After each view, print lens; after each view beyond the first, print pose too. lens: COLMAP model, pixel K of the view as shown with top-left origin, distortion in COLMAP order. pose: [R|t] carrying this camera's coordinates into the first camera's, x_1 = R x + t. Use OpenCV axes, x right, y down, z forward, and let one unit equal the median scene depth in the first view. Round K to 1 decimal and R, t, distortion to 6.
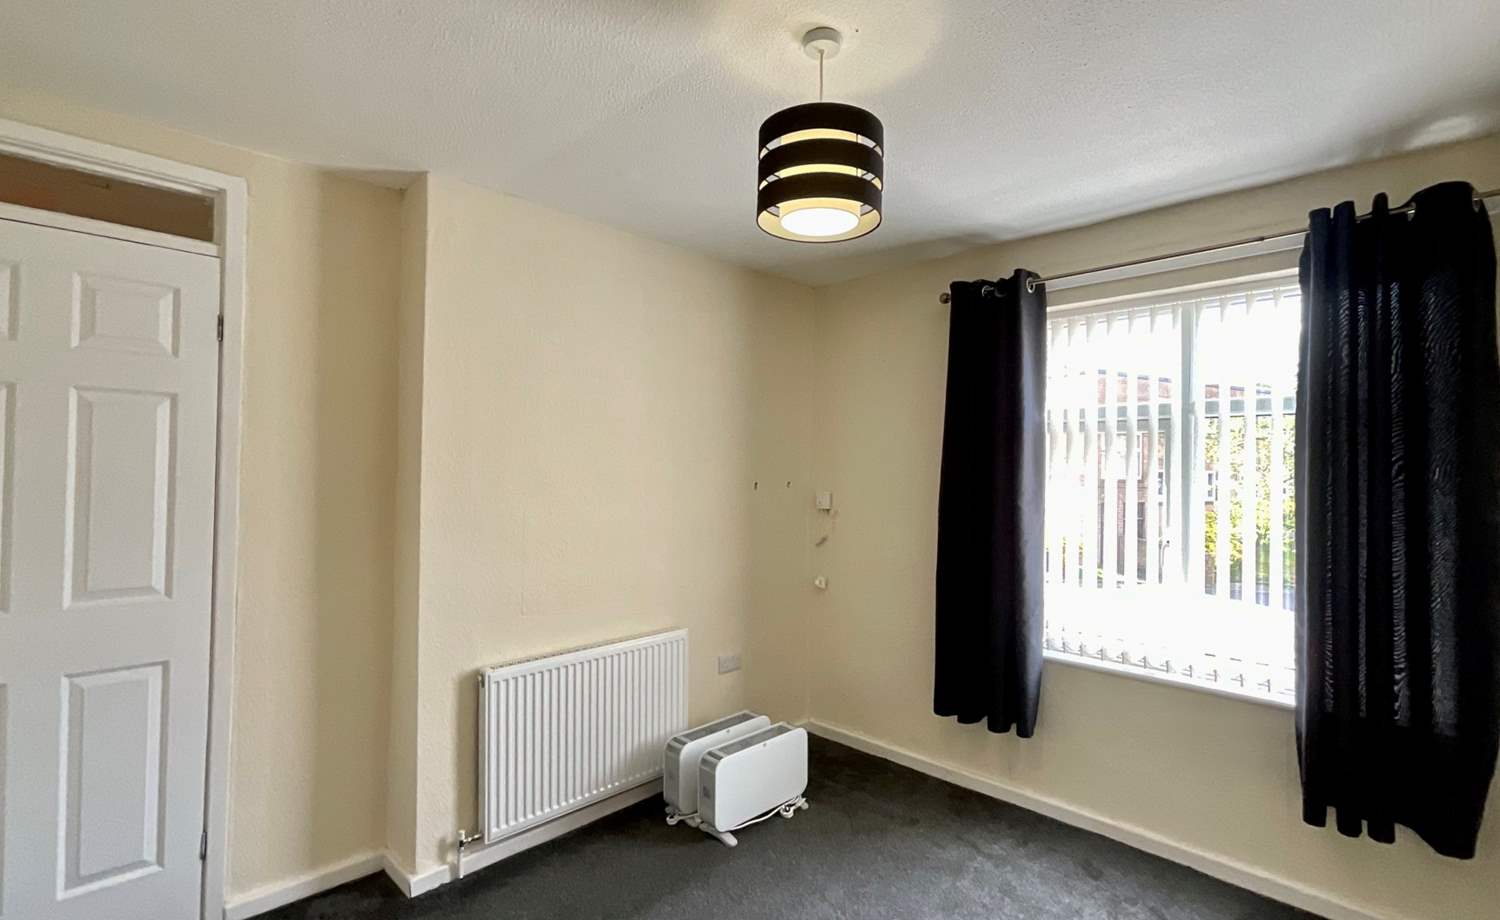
lens RADIAL K [[693.4, 0, 751.5], [0, 693.4, 465.0], [0, 0, 1]] dist [0.064949, 0.000153]
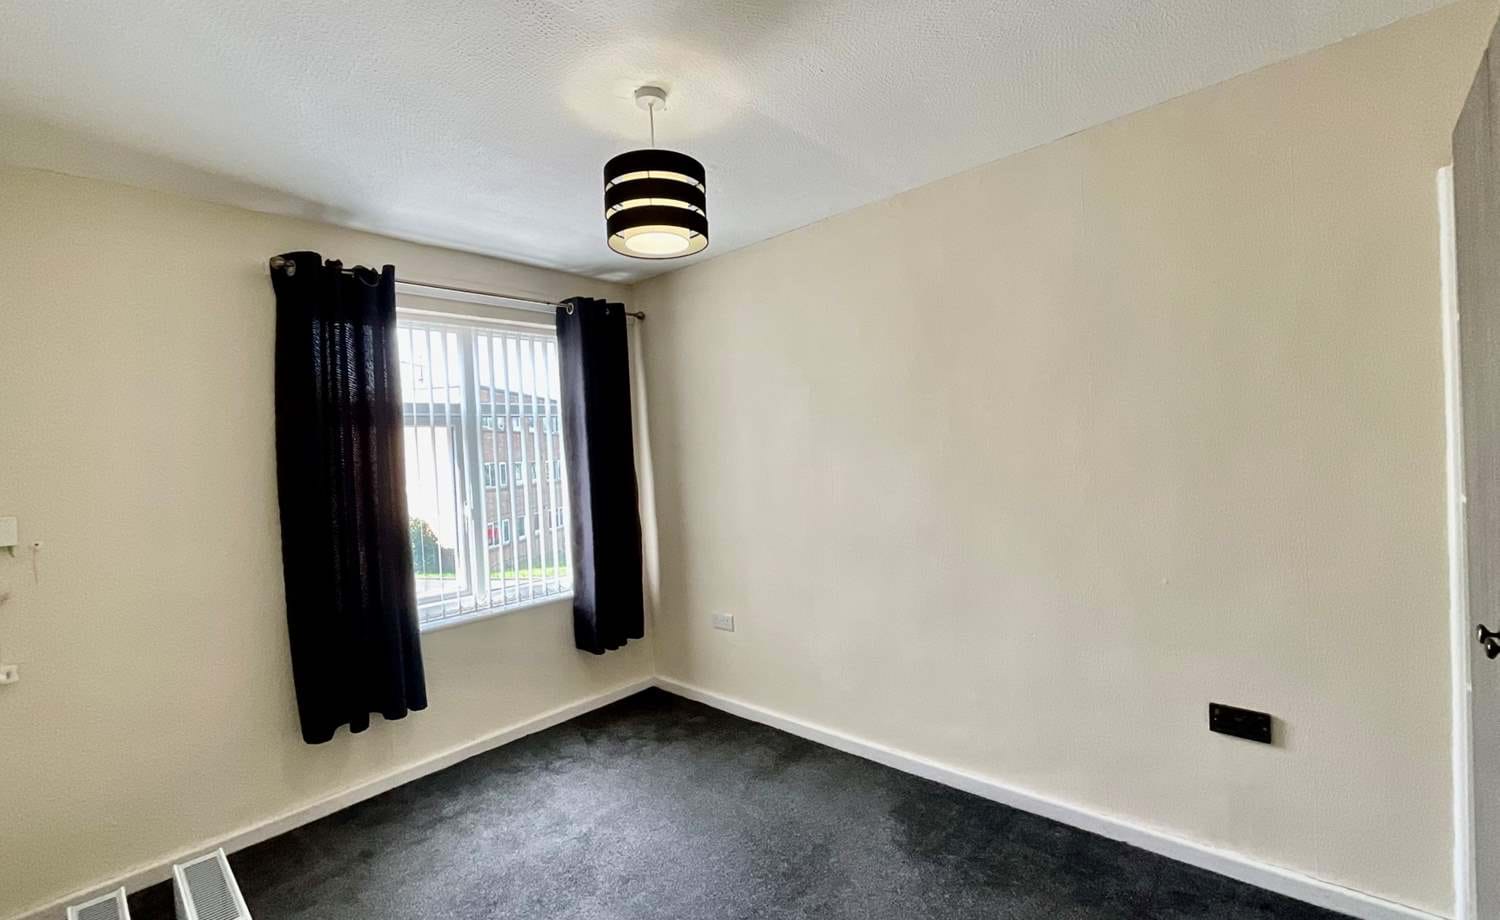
lens RADIAL K [[673.0, 0, 750.0], [0, 673.0, 460.0], [0, 0, 1]] dist [0.000810, 0.000345]
pose [[-0.024569, -0.022590, 0.999443, -0.689588], [0.045806, 0.998669, 0.023698, 0.008566], [-0.998648, 0.046363, -0.023501, 0.560440]]
